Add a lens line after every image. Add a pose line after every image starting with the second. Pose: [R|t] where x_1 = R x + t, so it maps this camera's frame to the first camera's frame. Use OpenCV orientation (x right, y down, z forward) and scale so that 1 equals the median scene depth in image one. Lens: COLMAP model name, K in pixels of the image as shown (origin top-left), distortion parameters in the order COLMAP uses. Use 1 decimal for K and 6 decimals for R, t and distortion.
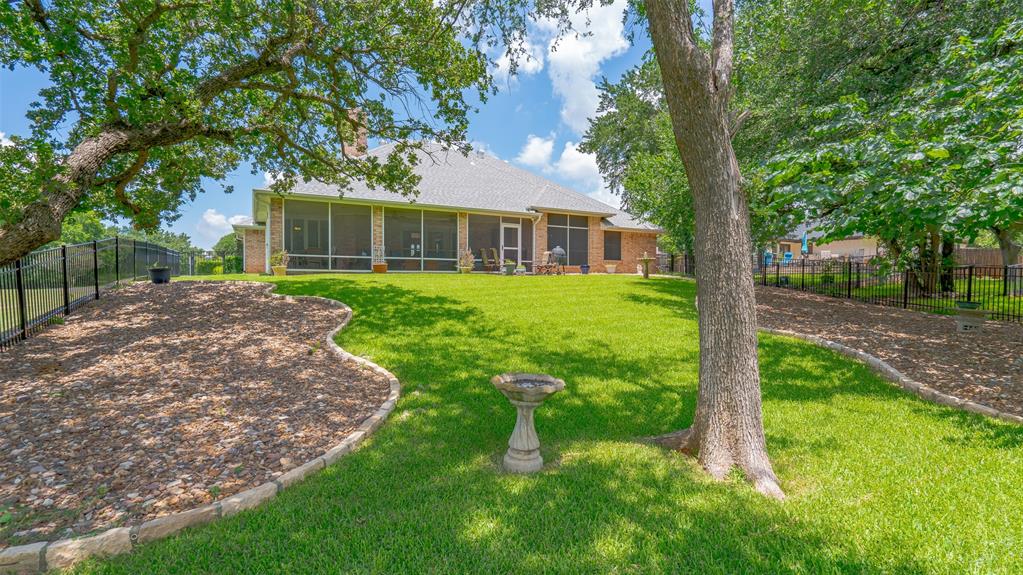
lens RADIAL K [[462.6, 0, 508.8], [0, 462.6, 288.7], [0, 0, 1]] dist [-0.004405, 0.003405]
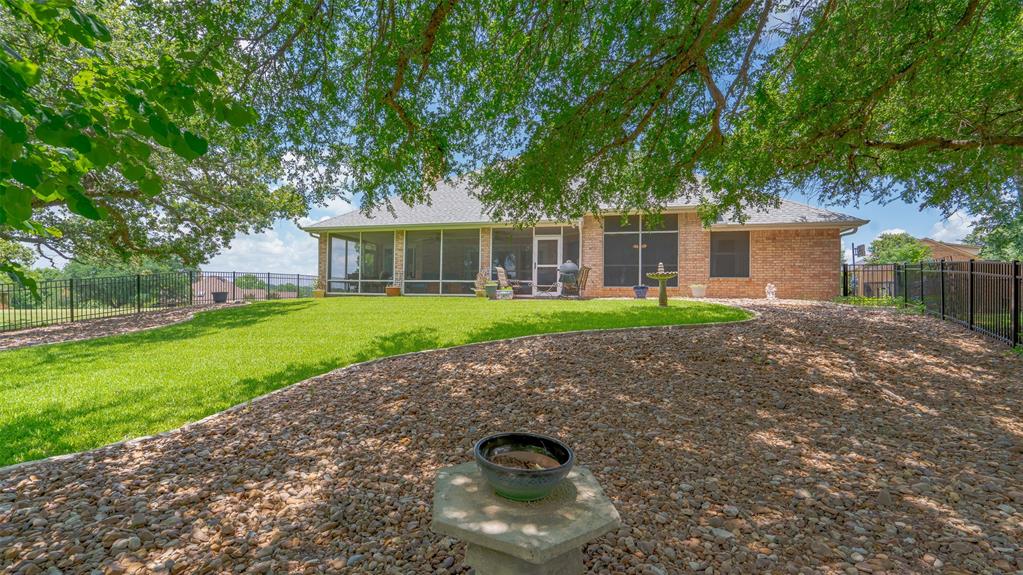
lens RADIAL K [[462.6, 0, 510.5], [0, 462.6, 289.7], [0, 0, 1]] dist [-0.004405, 0.003405]
pose [[0.716587, -0.008184, -0.697450, 0.653974], [-0.026803, 0.998869, -0.039260, -0.015651], [0.696982, 0.046827, 0.715558, 0.481501]]
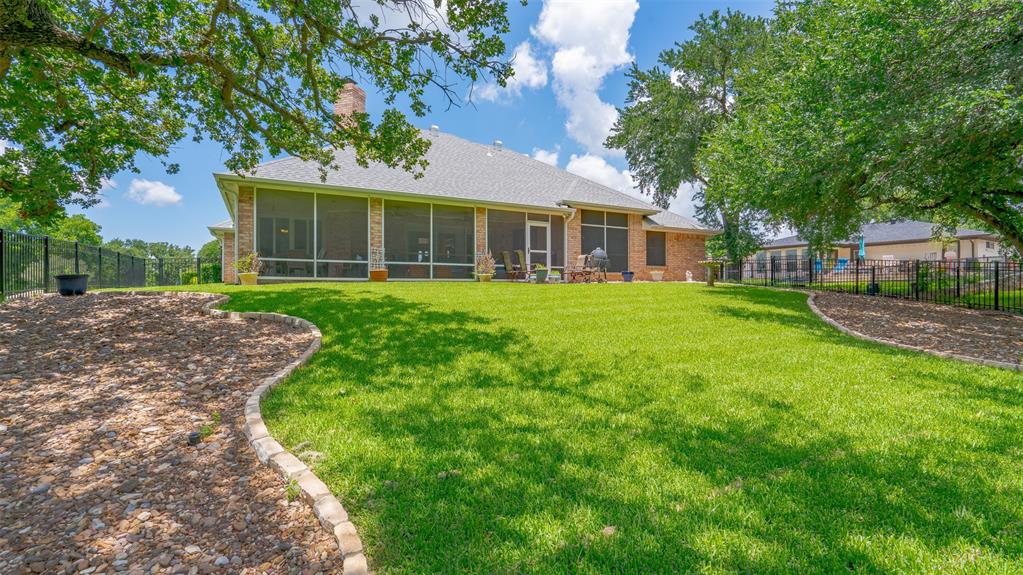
lens RADIAL K [[462.6, 0, 511.8], [0, 462.6, 289.1], [0, 0, 1]] dist [-0.004405, 0.003405]
pose [[0.999923, -0.006069, -0.010789, -0.043840], [0.005797, 0.999669, -0.025080, 0.000483], [0.010937, 0.025016, 0.999627, 0.222496]]
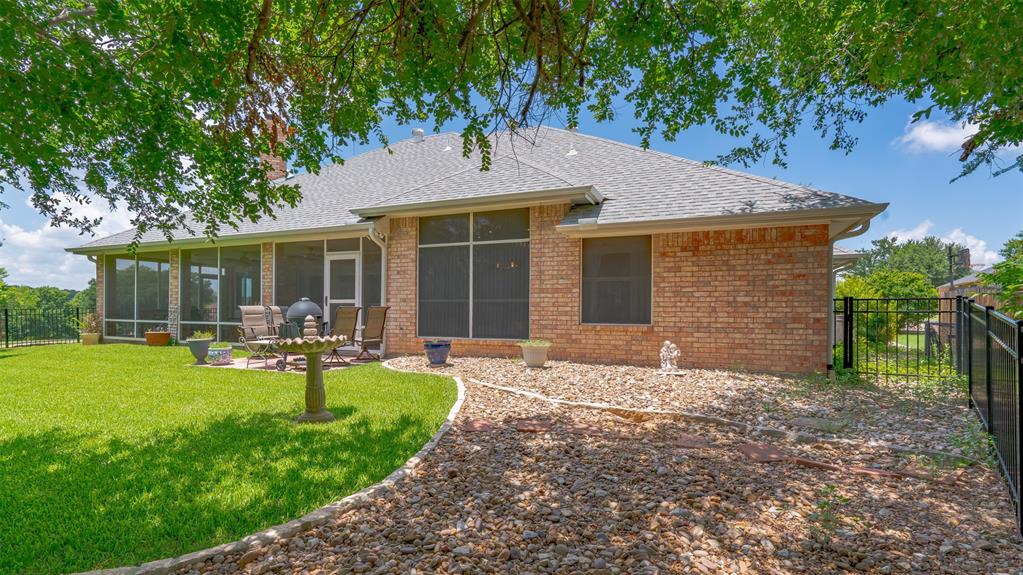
lens RADIAL K [[462.6, 0, 507.5], [0, 462.6, 309.6], [0, 0, 1]] dist [-0.004405, 0.003405]
pose [[0.613394, 0.003722, -0.789768, 0.642938], [-0.017065, 0.999818, -0.008542, -0.096596], [0.789593, 0.018717, 0.613346, 1.051445]]
